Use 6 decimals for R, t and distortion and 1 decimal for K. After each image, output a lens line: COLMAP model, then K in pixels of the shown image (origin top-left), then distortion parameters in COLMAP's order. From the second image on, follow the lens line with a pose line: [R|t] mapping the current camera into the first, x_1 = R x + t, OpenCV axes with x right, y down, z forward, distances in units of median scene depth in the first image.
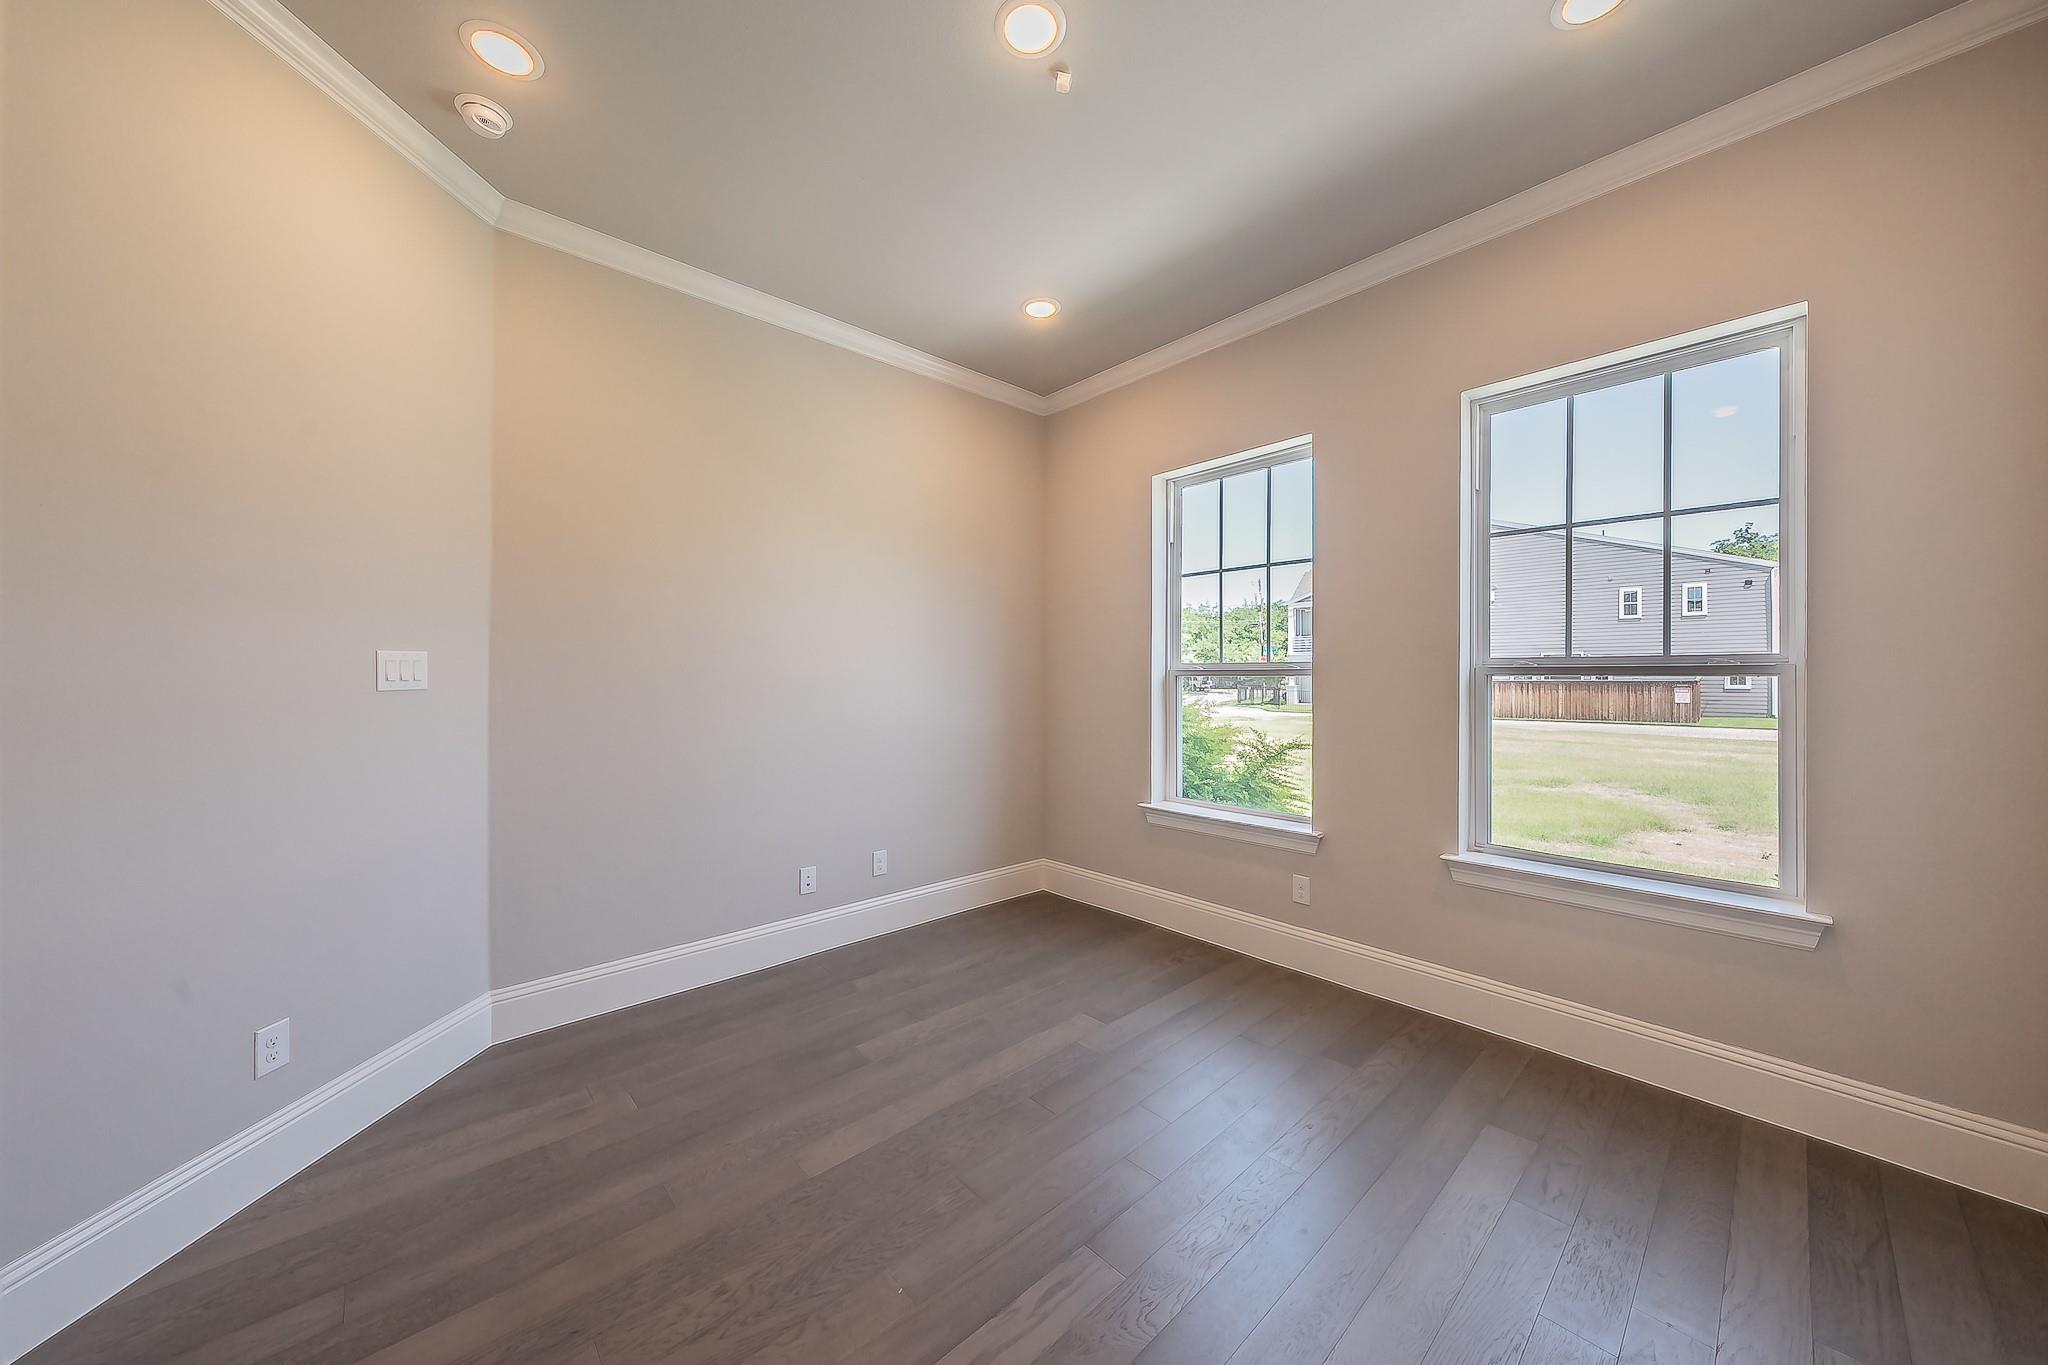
lens RADIAL K [[707.0, 0, 1024.0], [0, 707.0, 680.0], [0, 0, 1]] dist [-0.000174, 0.000001]
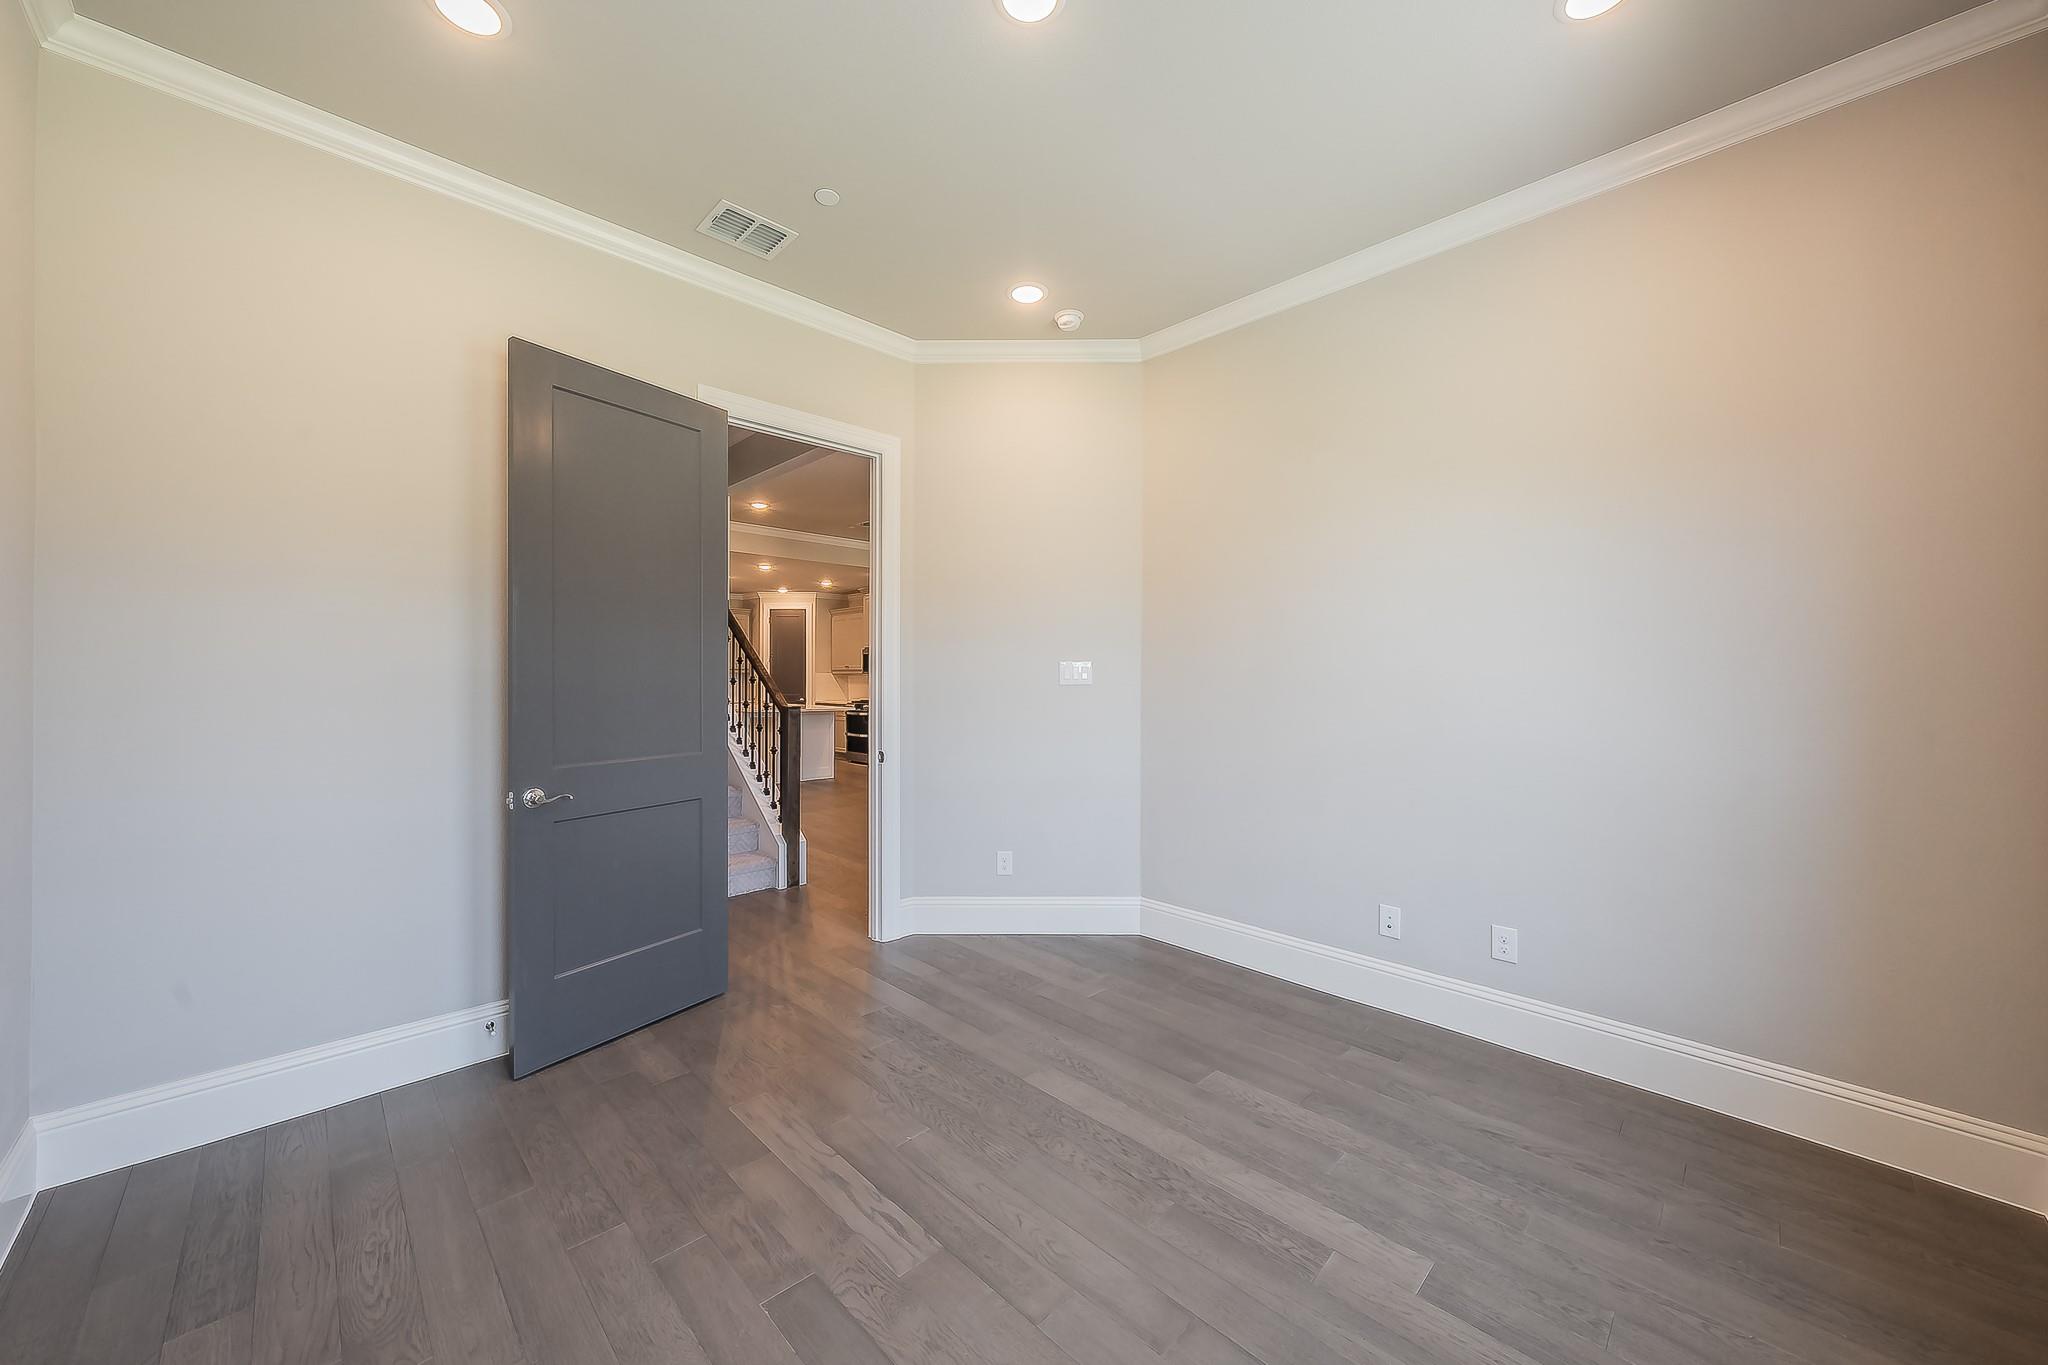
lens RADIAL K [[752.0, 0, 1018.5], [0, 752.0, 680.6], [0, 0, 1]] dist [0.001479, -0.000040]
pose [[0.024265, 0.005847, -0.999688, 1.397571], [-0.008002, 0.999952, 0.005654, -0.006557], [0.999674, 0.007862, 0.024311, 1.312642]]
